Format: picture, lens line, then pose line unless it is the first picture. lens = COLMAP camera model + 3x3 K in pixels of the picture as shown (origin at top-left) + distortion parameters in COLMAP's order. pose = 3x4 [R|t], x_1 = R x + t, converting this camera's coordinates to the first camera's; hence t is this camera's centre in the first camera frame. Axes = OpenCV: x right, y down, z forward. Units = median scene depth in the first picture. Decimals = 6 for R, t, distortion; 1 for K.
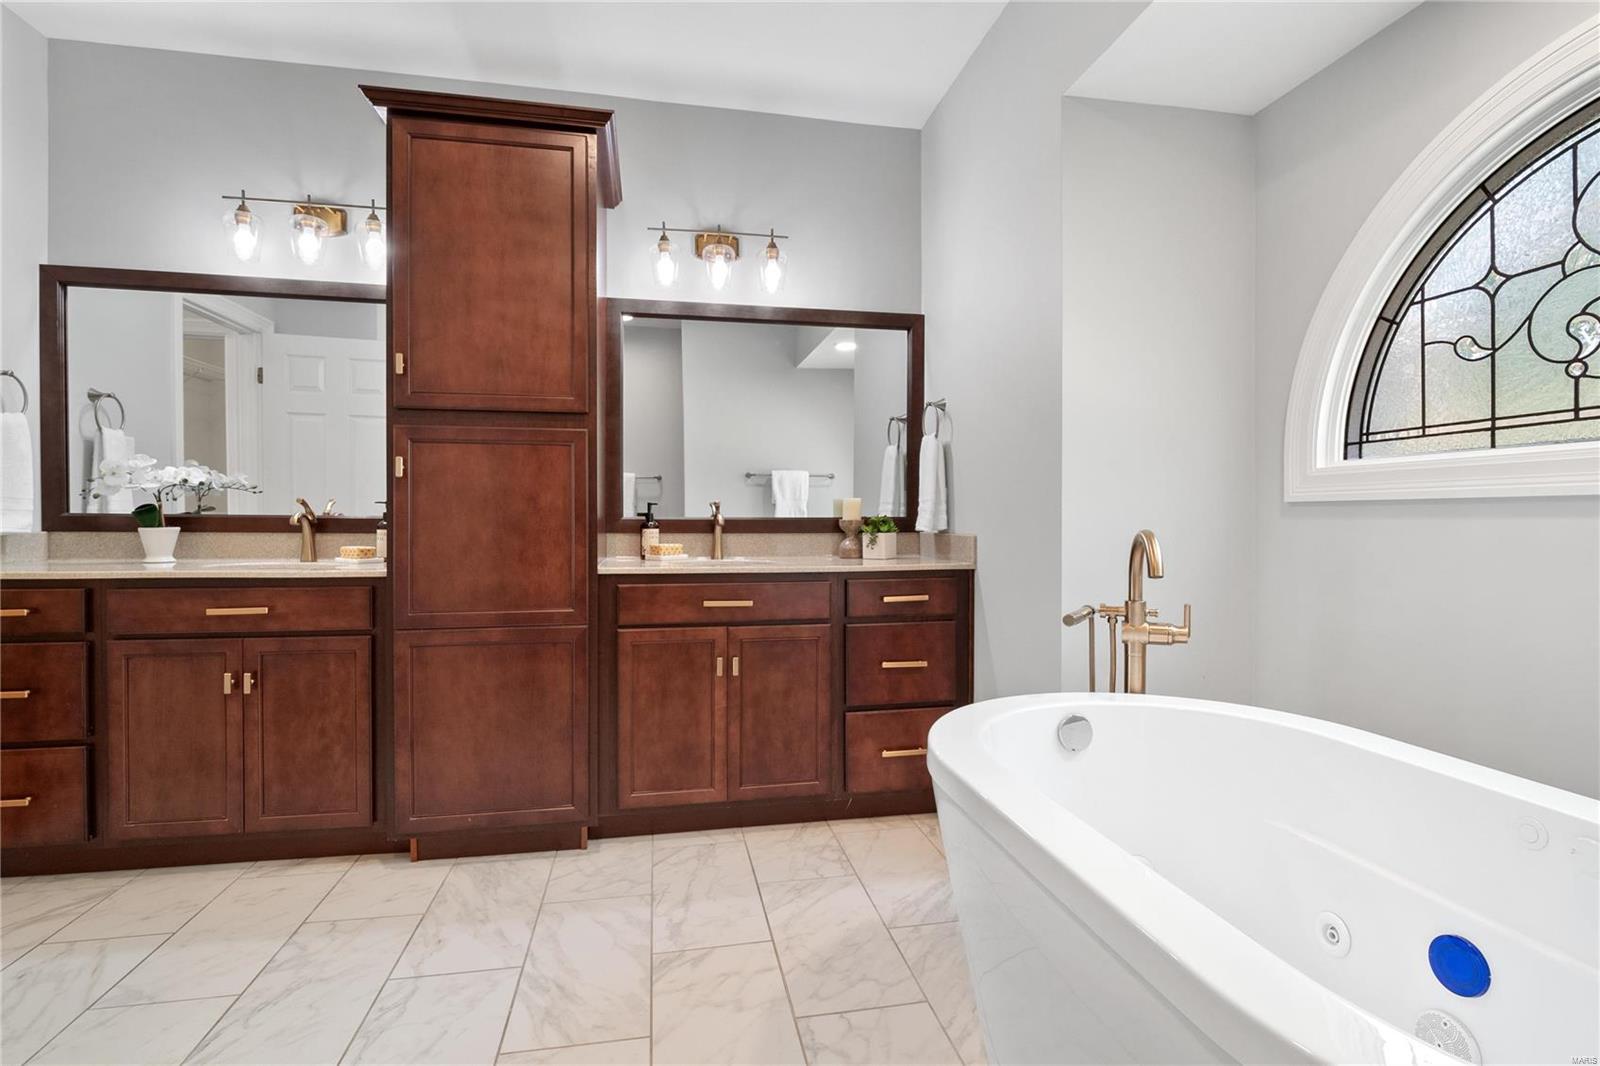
lens RADIAL K [[757.4, 0, 798.0], [0, 757.4, 528.0], [0, 0, 1]] dist [-0.004330, -0.001107]
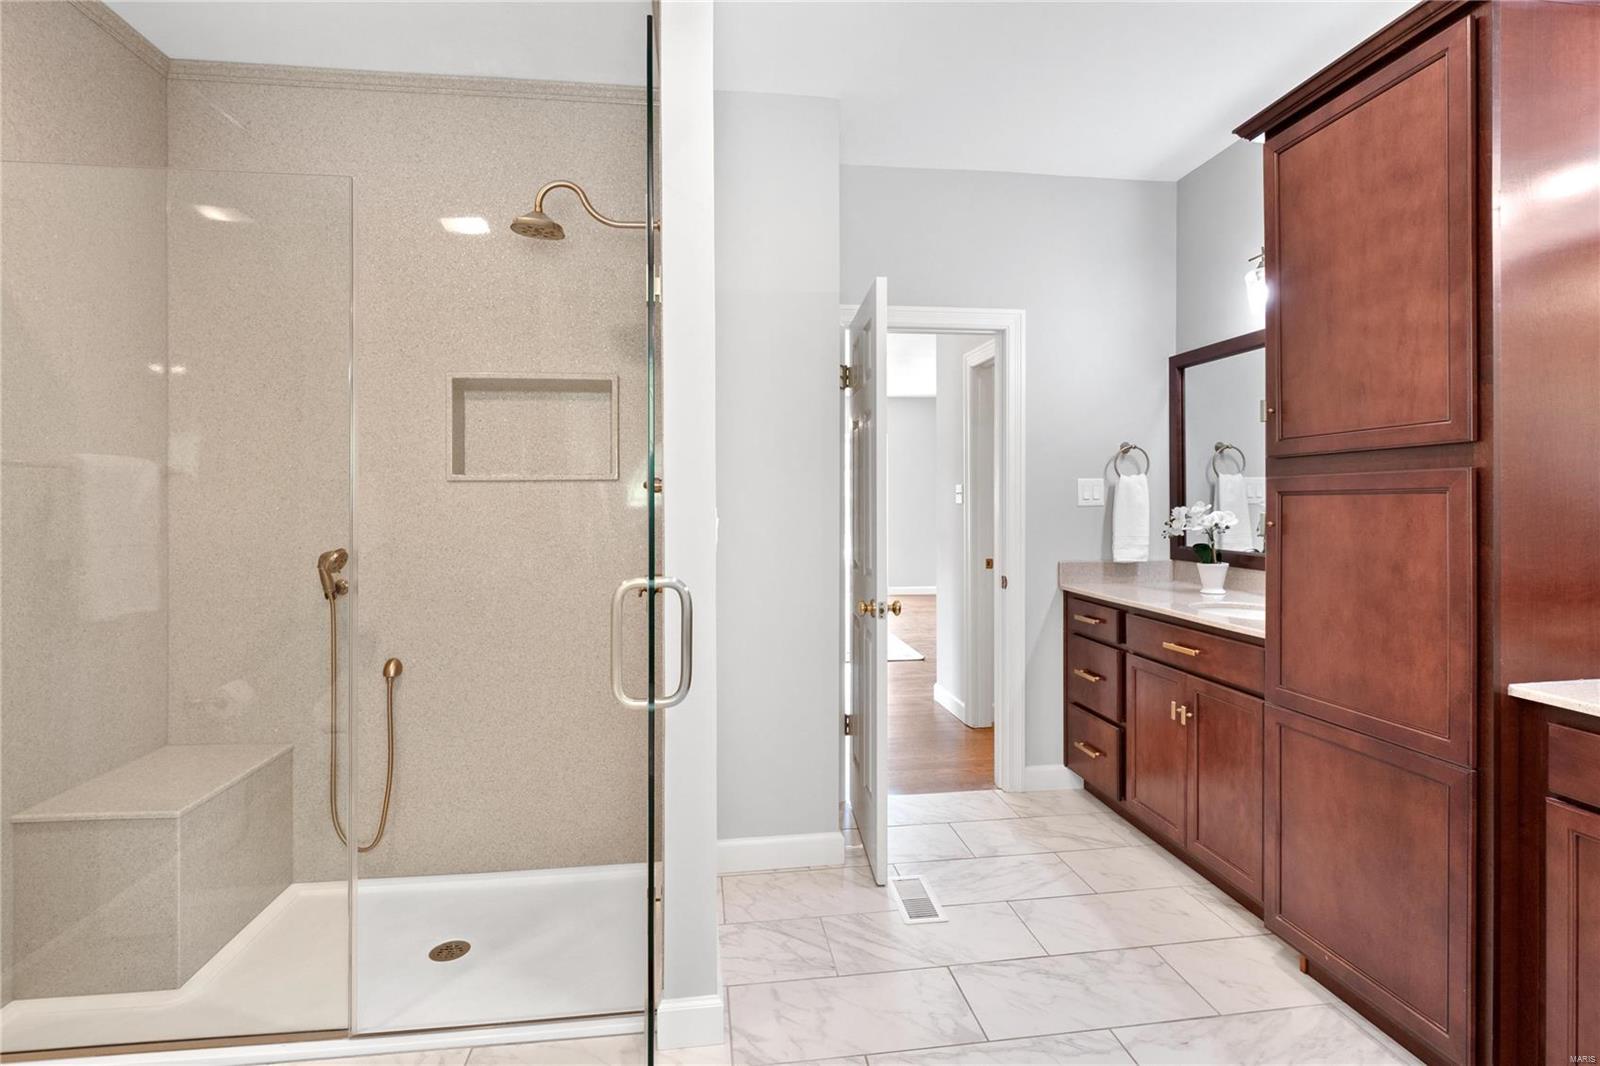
lens RADIAL K [[757.4, 0, 790.2], [0, 757.4, 507.5], [0, 0, 1]] dist [-0.004330, -0.001107]
pose [[-0.051727, 0.000402, -0.998661, 0.400887], [-0.003981, 0.999992, 0.000609, -0.095778], [0.998653, 0.004008, -0.051725, 0.461114]]
